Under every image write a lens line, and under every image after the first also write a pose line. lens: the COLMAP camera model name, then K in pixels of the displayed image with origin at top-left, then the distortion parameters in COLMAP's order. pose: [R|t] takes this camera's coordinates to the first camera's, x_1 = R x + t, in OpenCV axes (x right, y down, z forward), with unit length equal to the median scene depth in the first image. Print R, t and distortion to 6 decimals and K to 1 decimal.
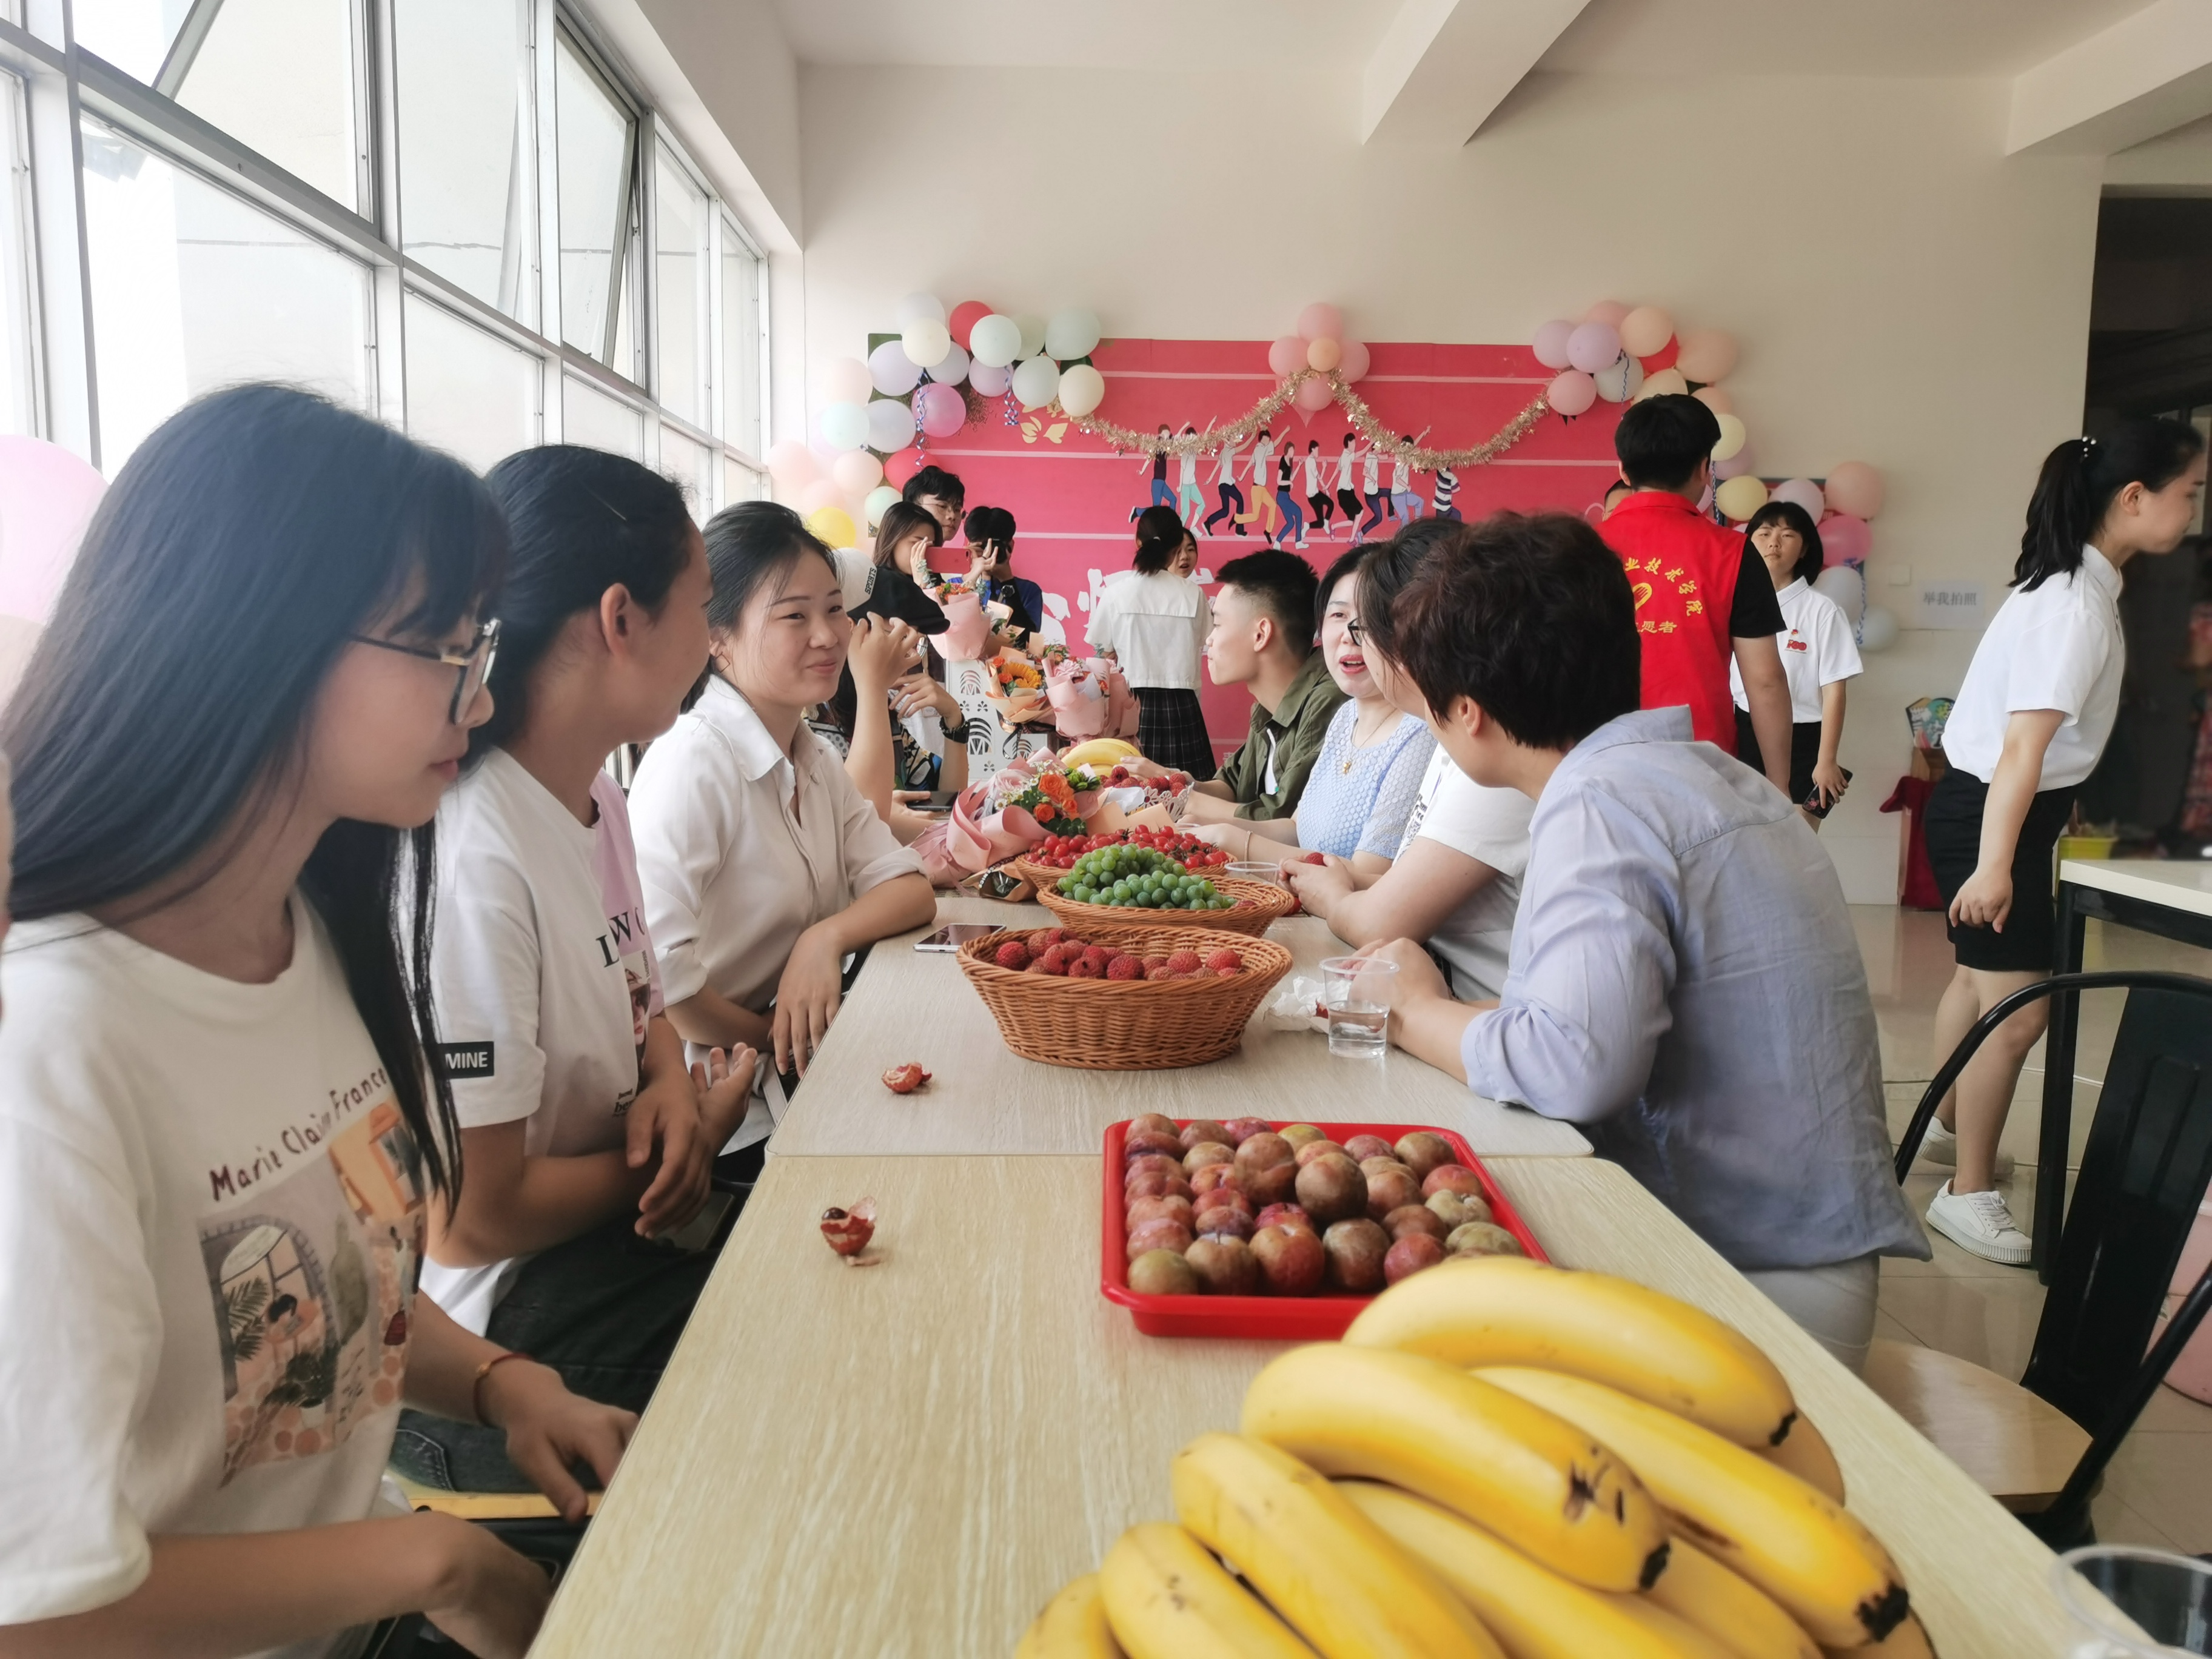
lens RADIAL K [[1758.0, 0, 1105.3], [0, 1758.0, 827.1], [0, 0, 1]] dist [0.062182, -0.010779]
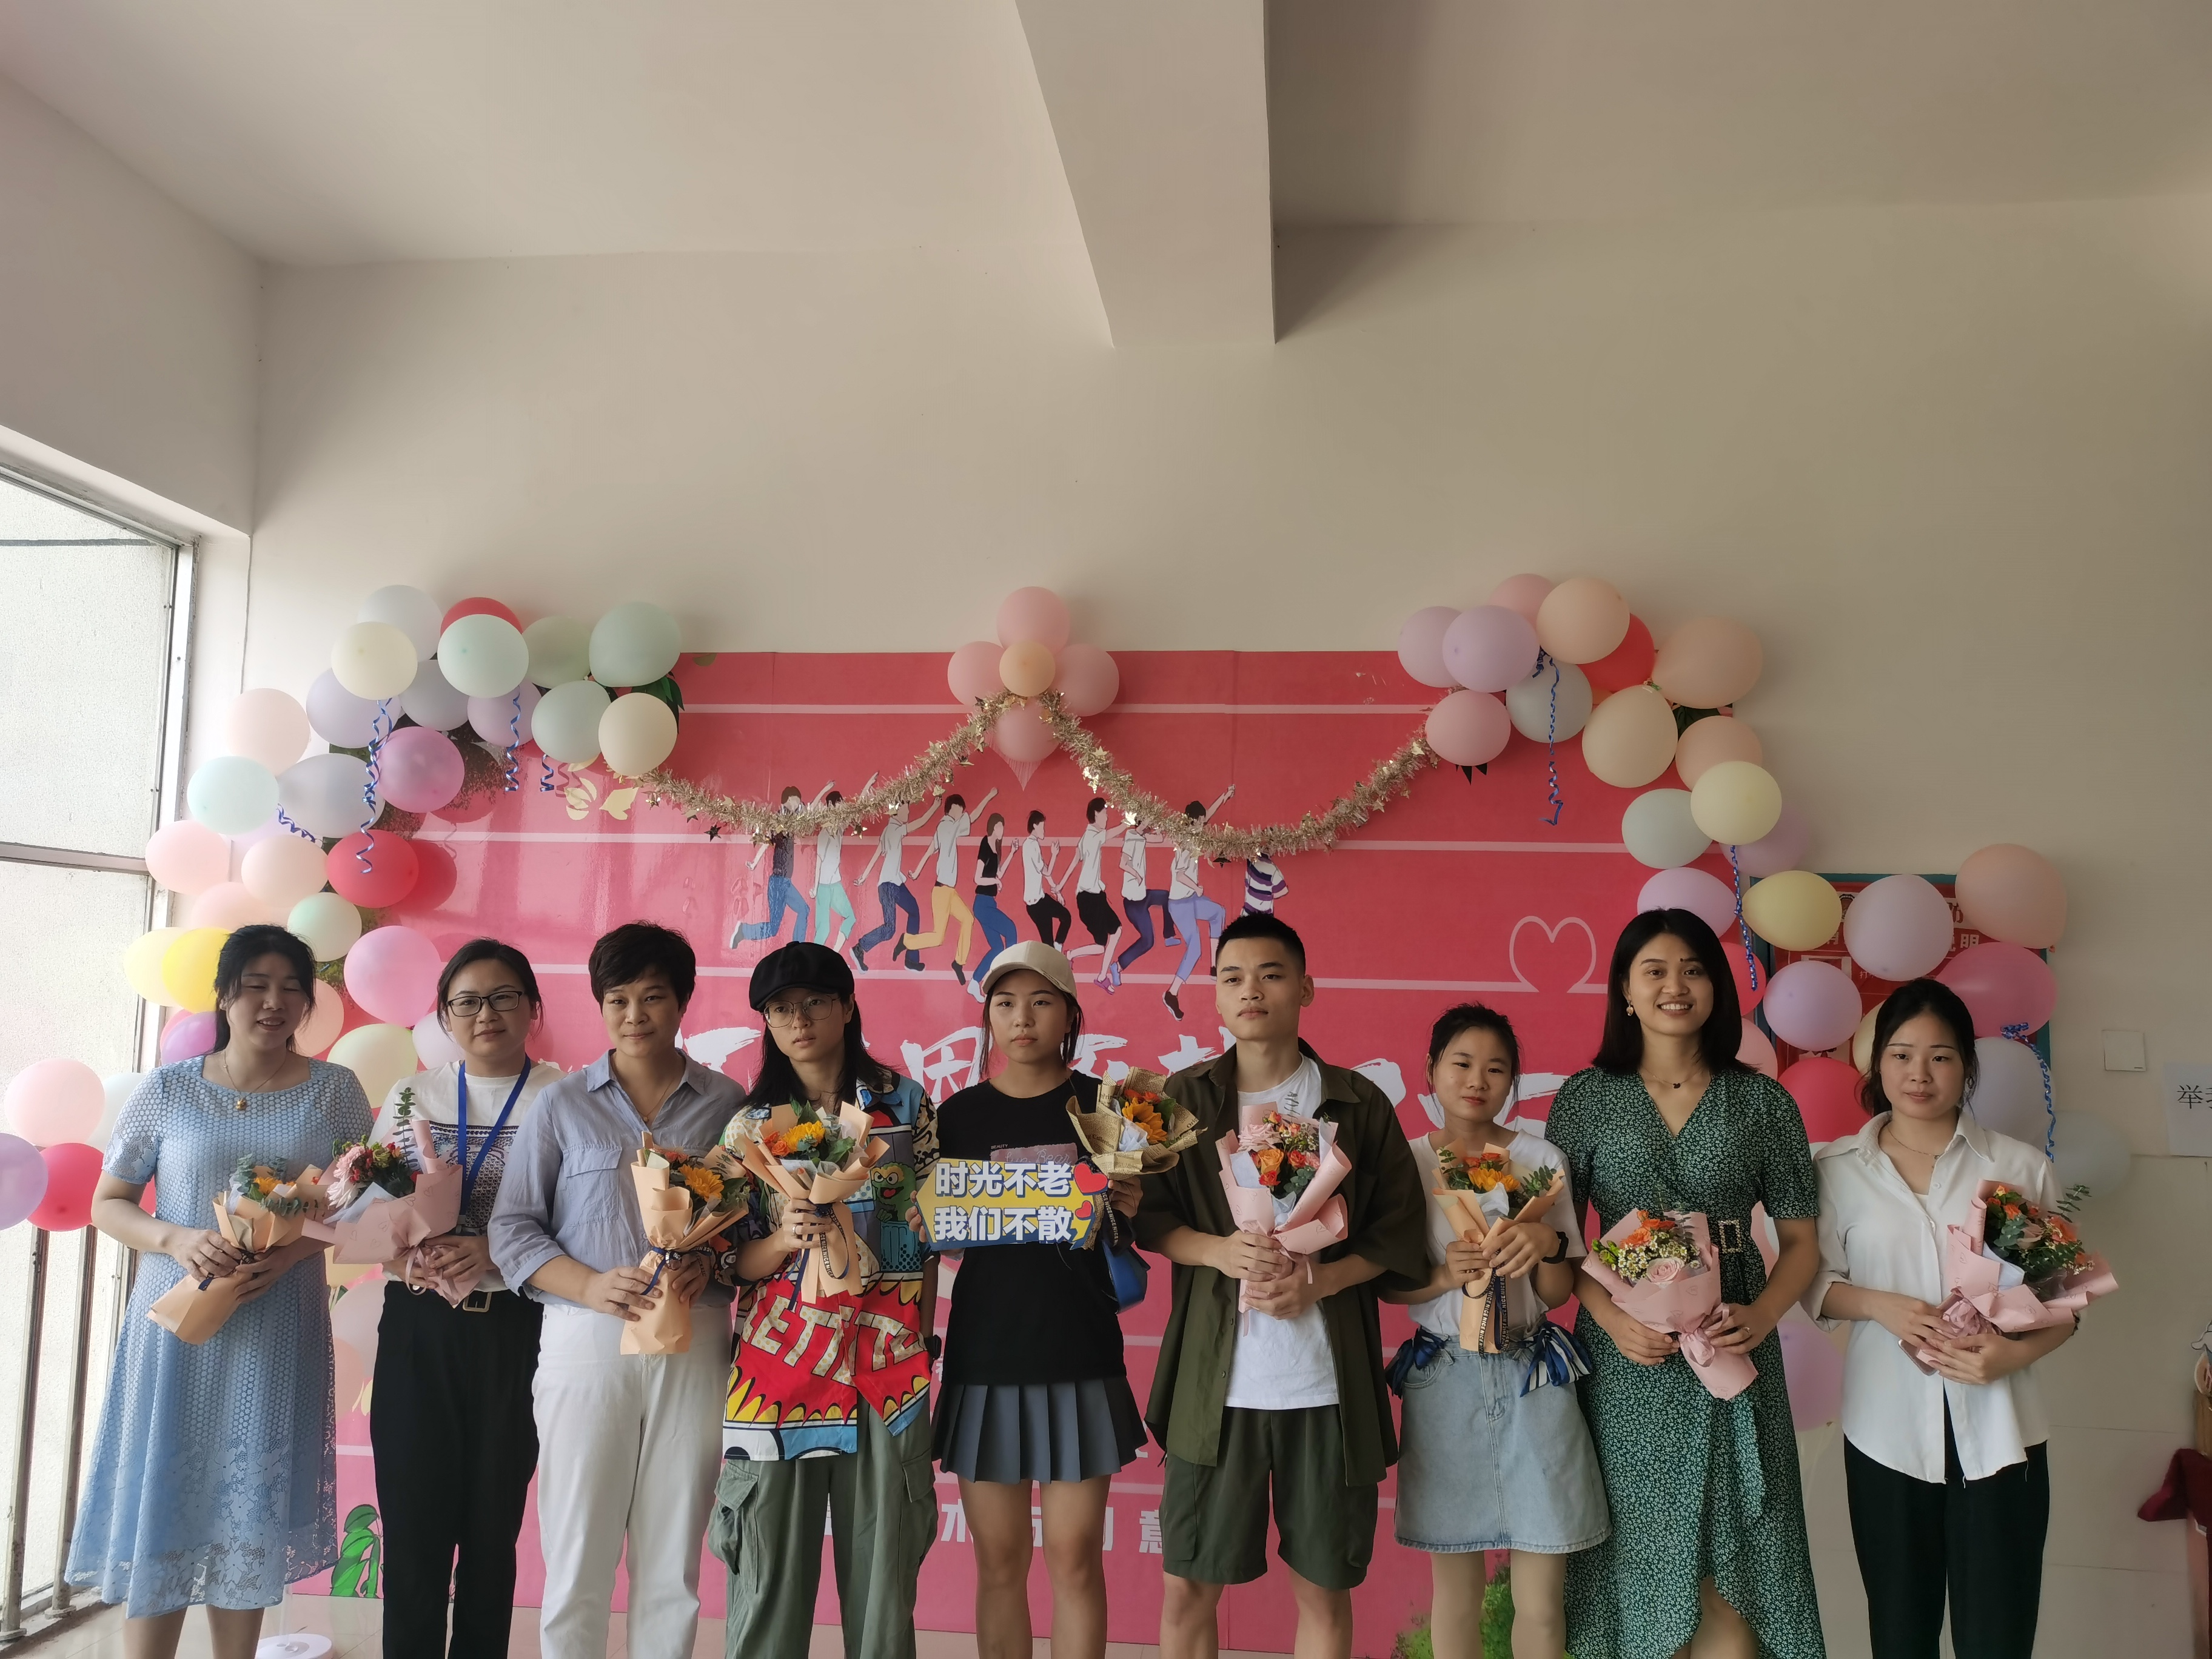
lens RADIAL K [[1758.0, 0, 1108.7], [0, 1758.0, 825.3], [0, 0, 1]] dist [0.062182, -0.010779]
pose [[0.990914, -0.009827, -0.134136, 0.221014], [-0.016917, 0.980299, -0.196792, -0.098909], [0.133427, 0.197273, 0.971226, 0.432069]]
